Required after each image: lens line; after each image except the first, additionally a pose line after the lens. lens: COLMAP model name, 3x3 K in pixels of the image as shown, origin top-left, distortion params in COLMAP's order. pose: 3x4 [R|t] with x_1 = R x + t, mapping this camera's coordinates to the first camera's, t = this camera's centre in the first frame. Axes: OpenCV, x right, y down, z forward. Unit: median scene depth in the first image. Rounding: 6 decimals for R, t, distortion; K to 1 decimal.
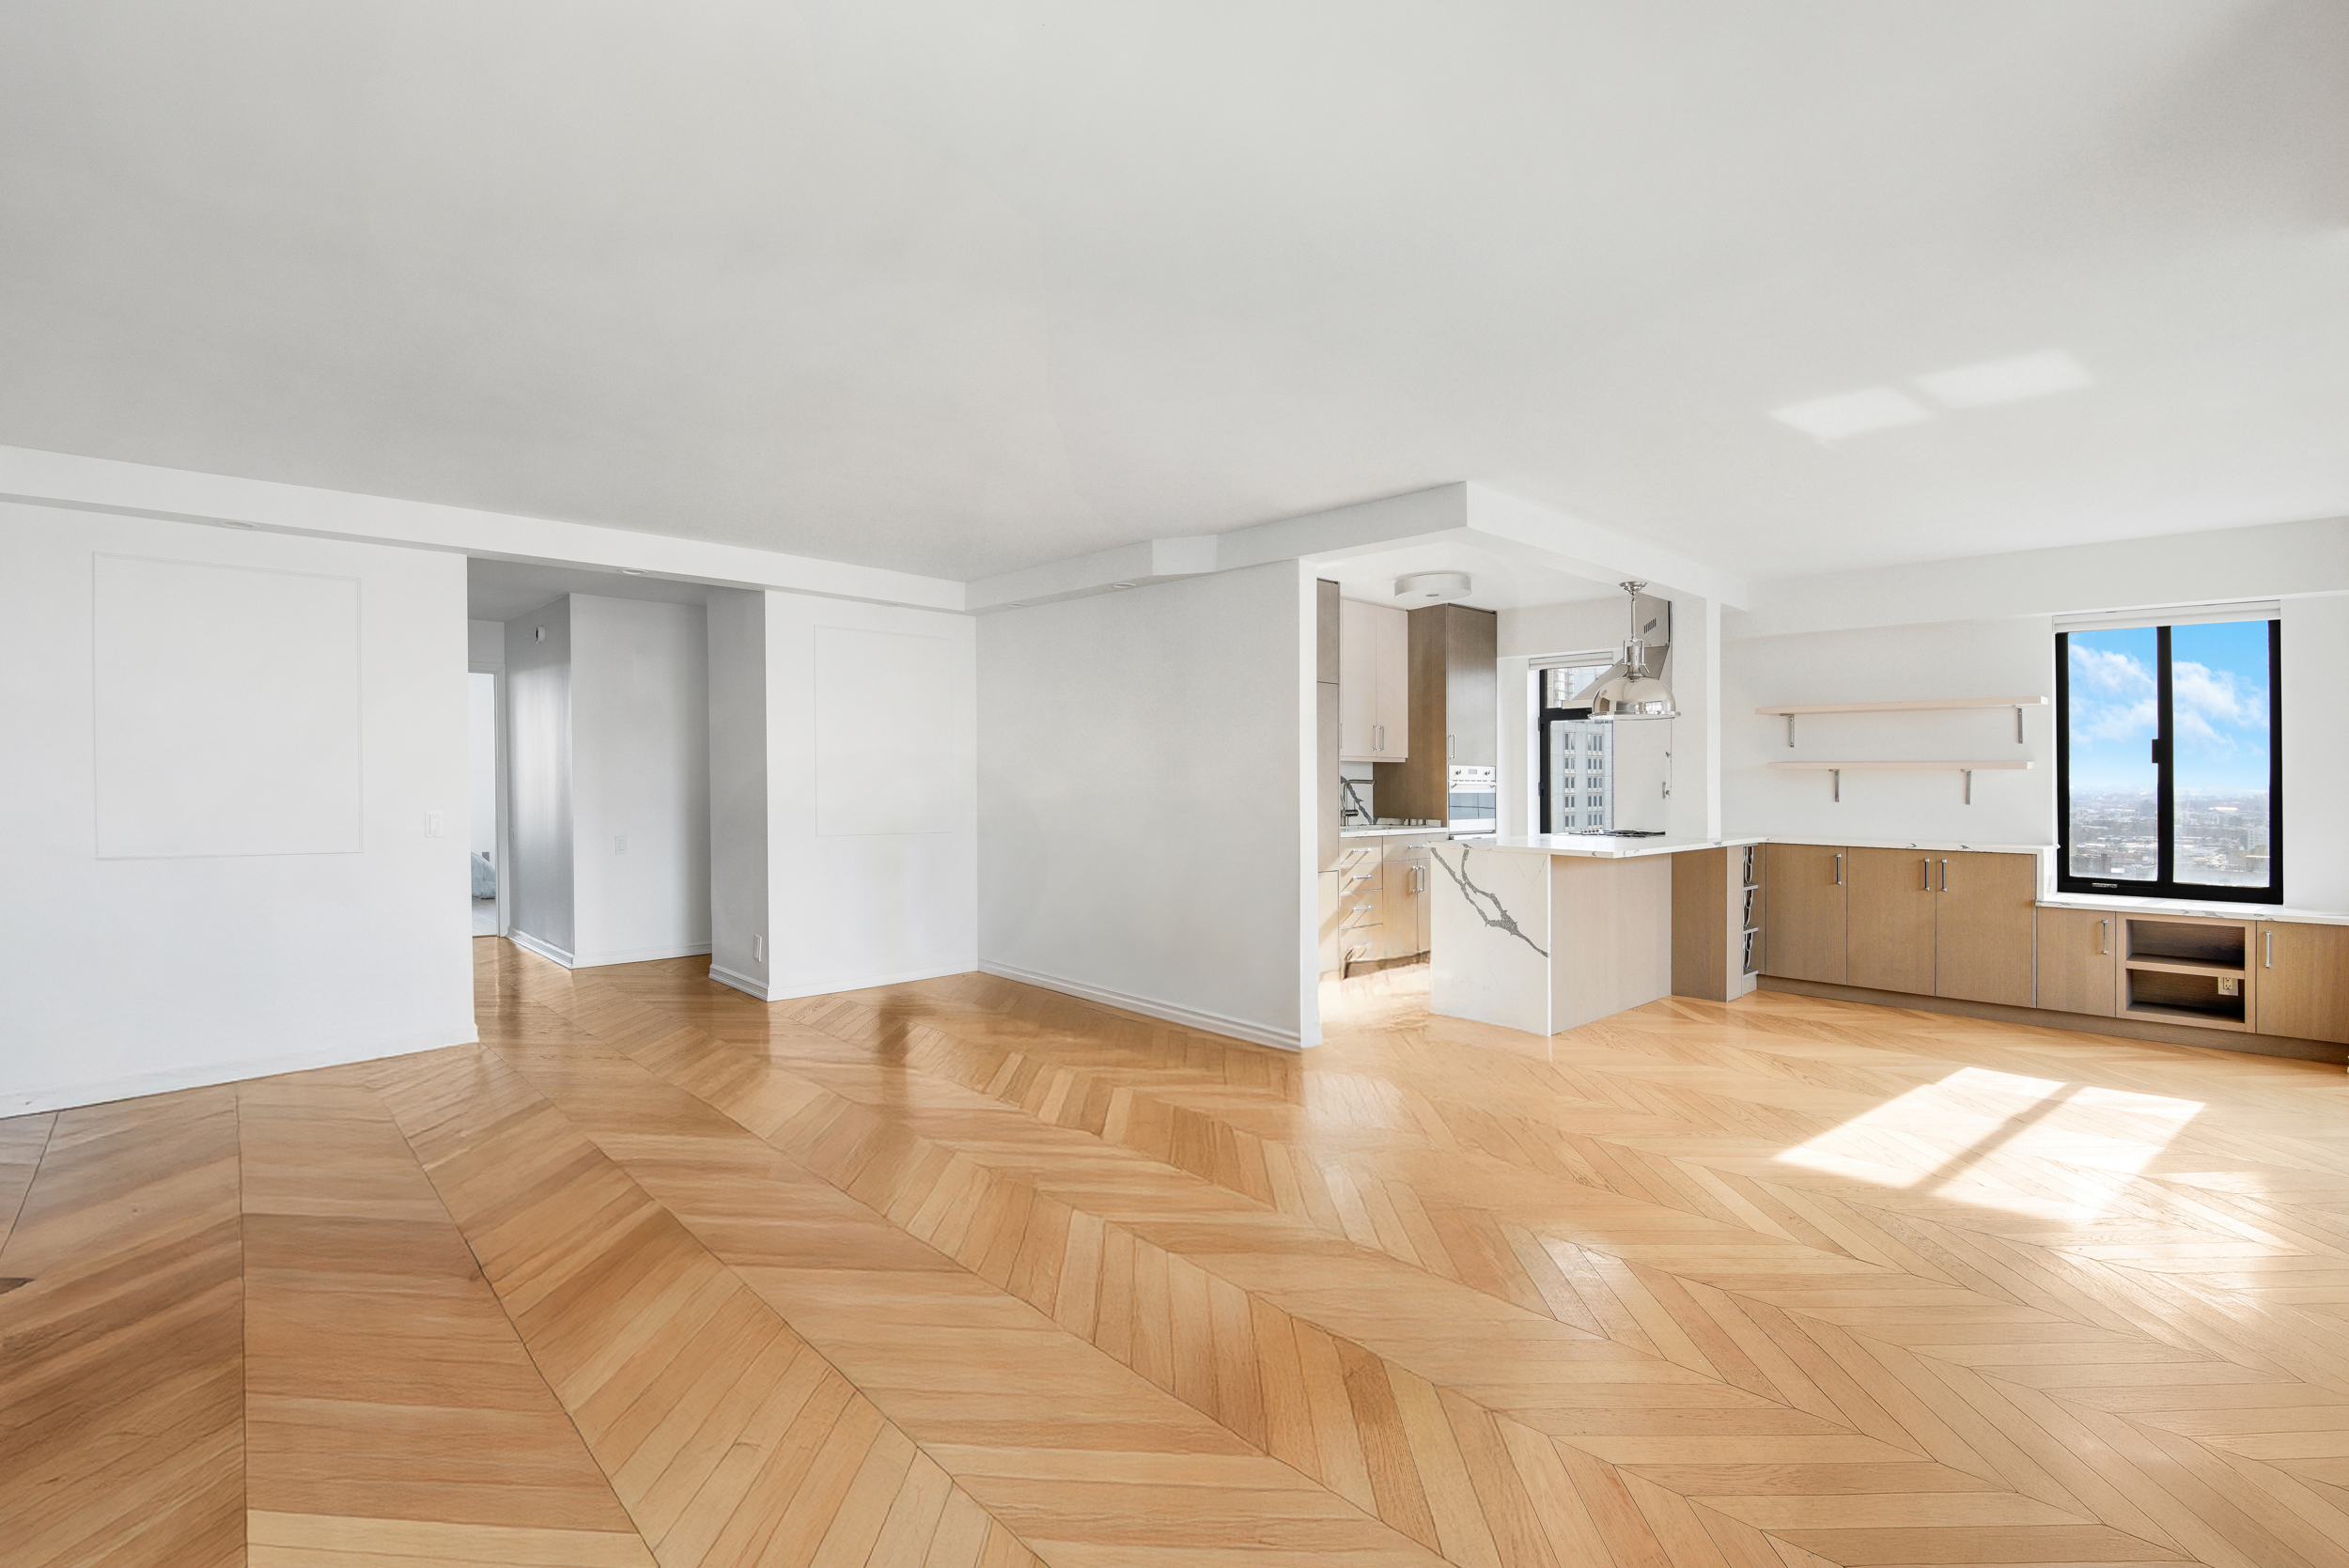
lens RADIAL K [[1111.7, 0, 1179.5], [0, 1111.7, 757.5], [0, 0, 1]] dist [-0.001942, -0.028412]
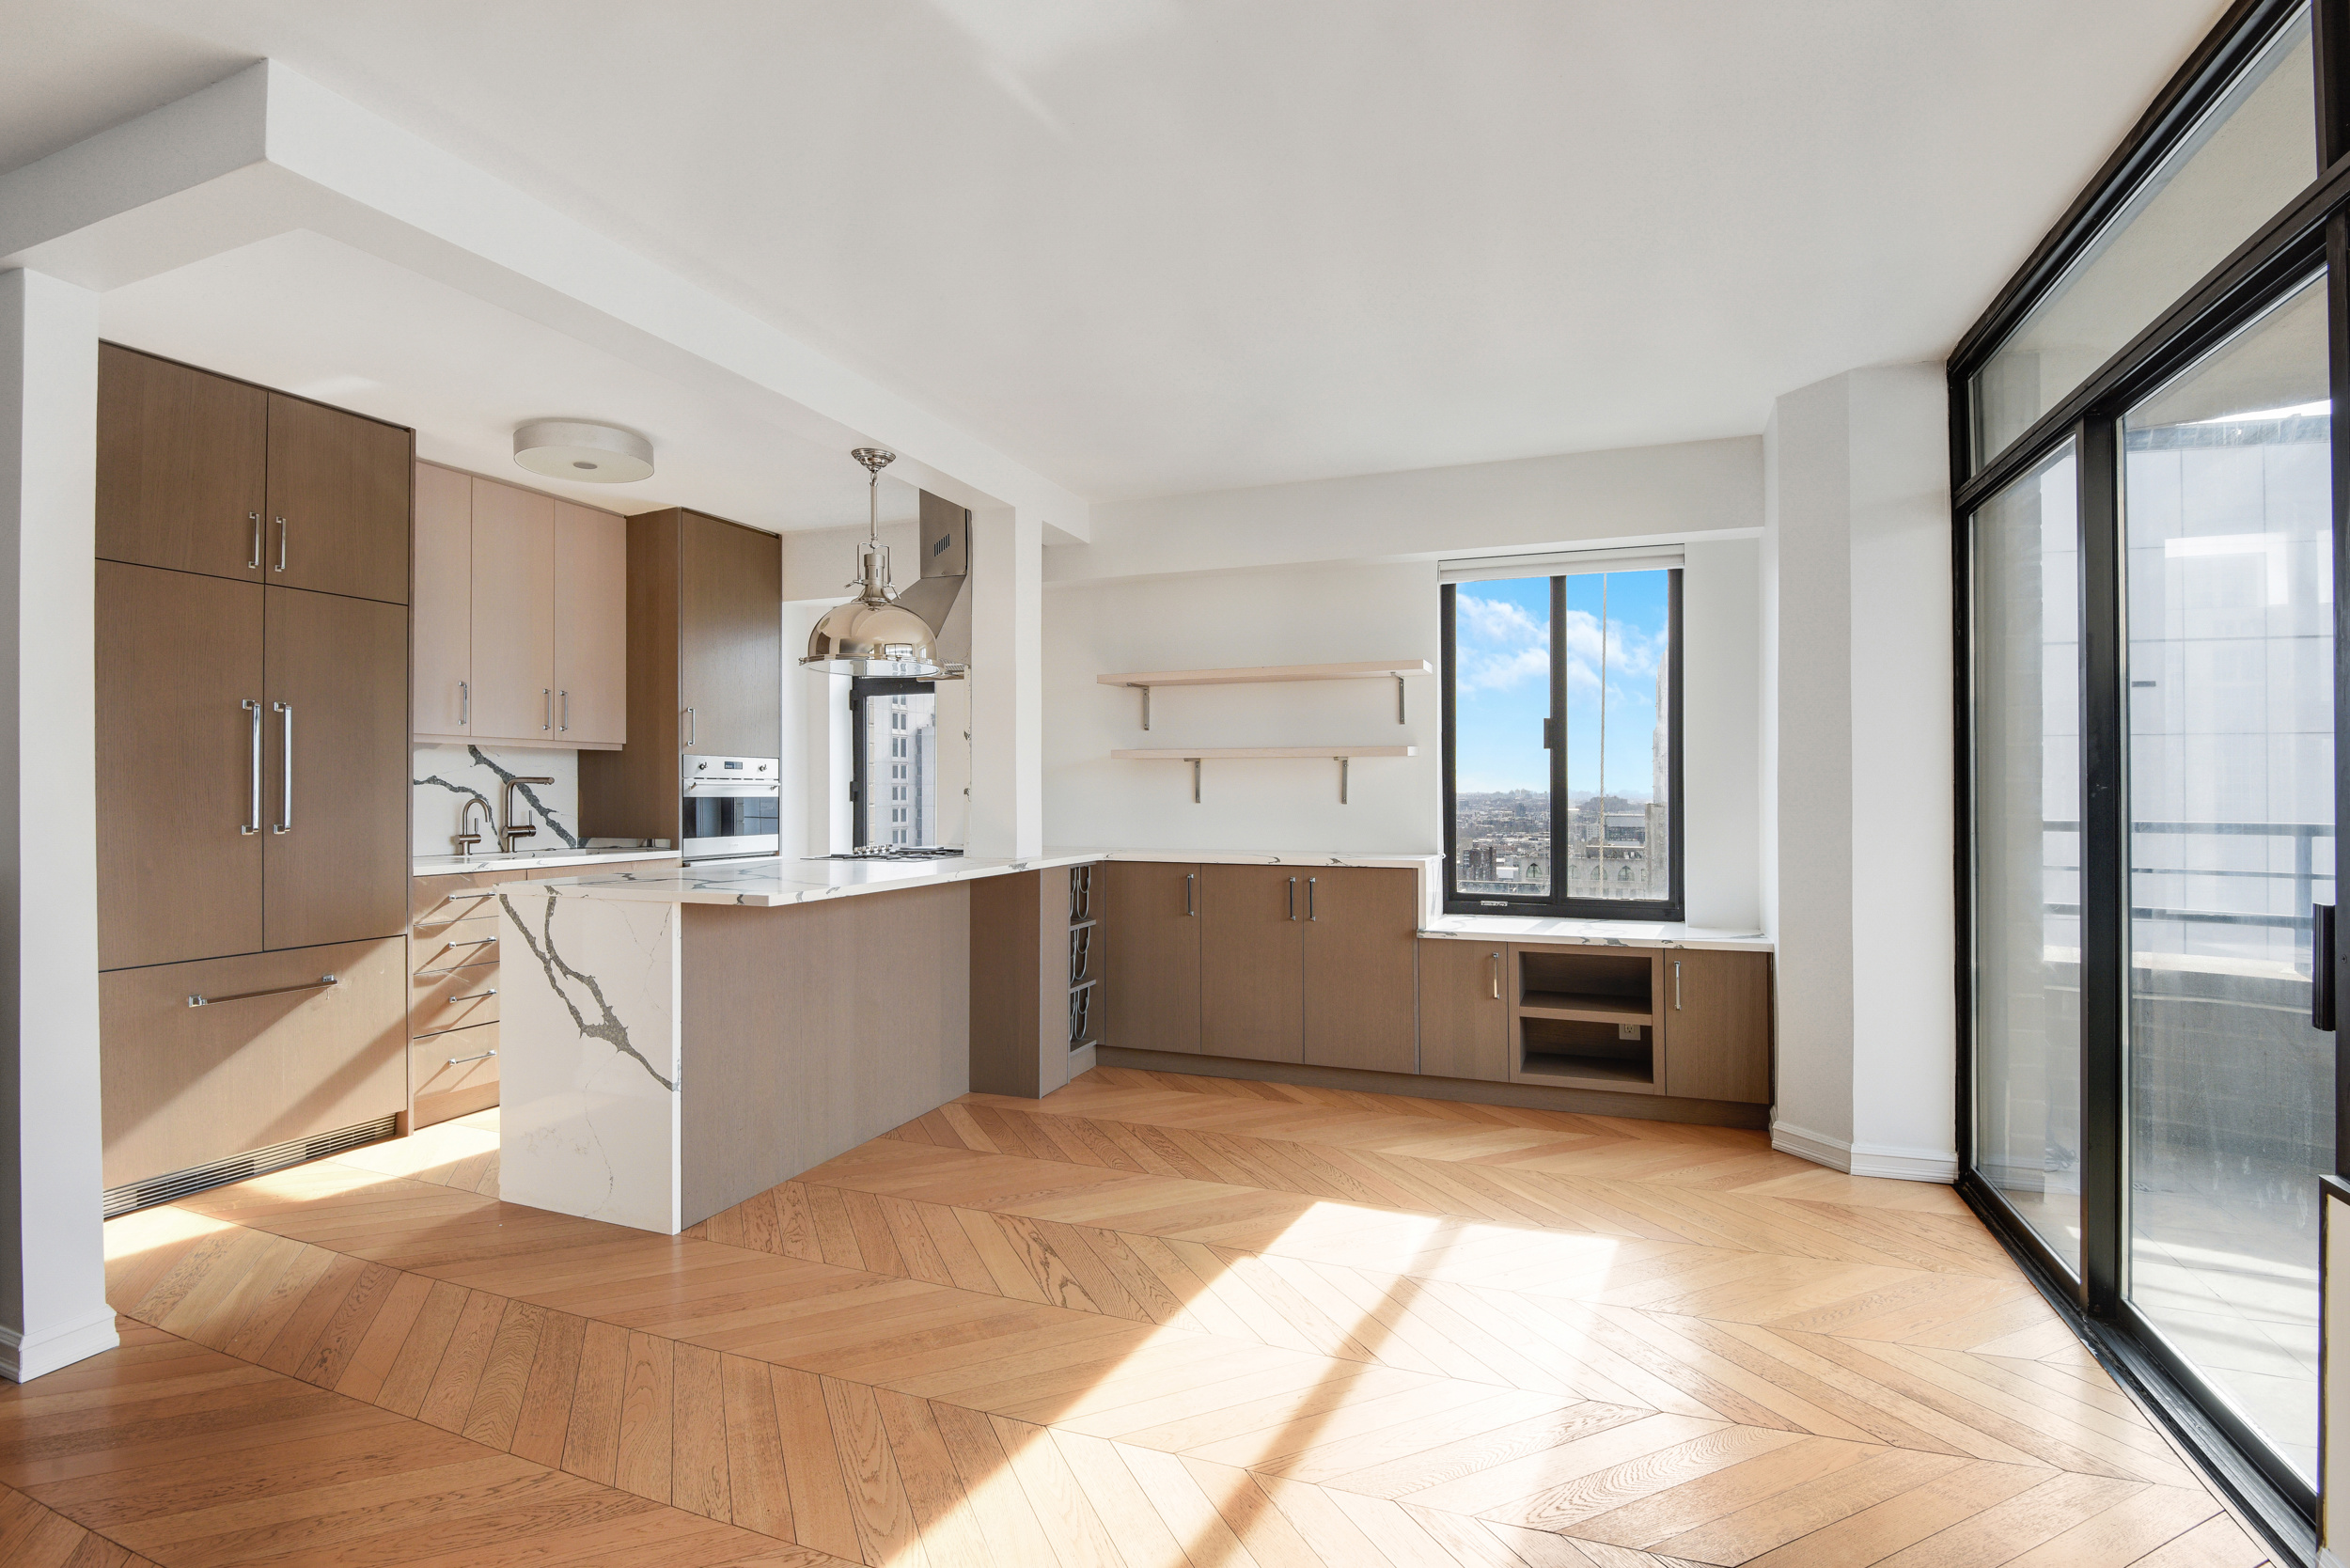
lens RADIAL K [[1112.3, 0, 1180.0], [0, 1112.3, 757.4], [0, 0, 1]] dist [-0.001942, -0.028412]
pose [[0.907977, 0.003998, 0.419001, 0.297075], [-0.000475, 0.999964, -0.008511, 0.017775], [-0.419020, 0.007529, 0.907946, 0.357454]]
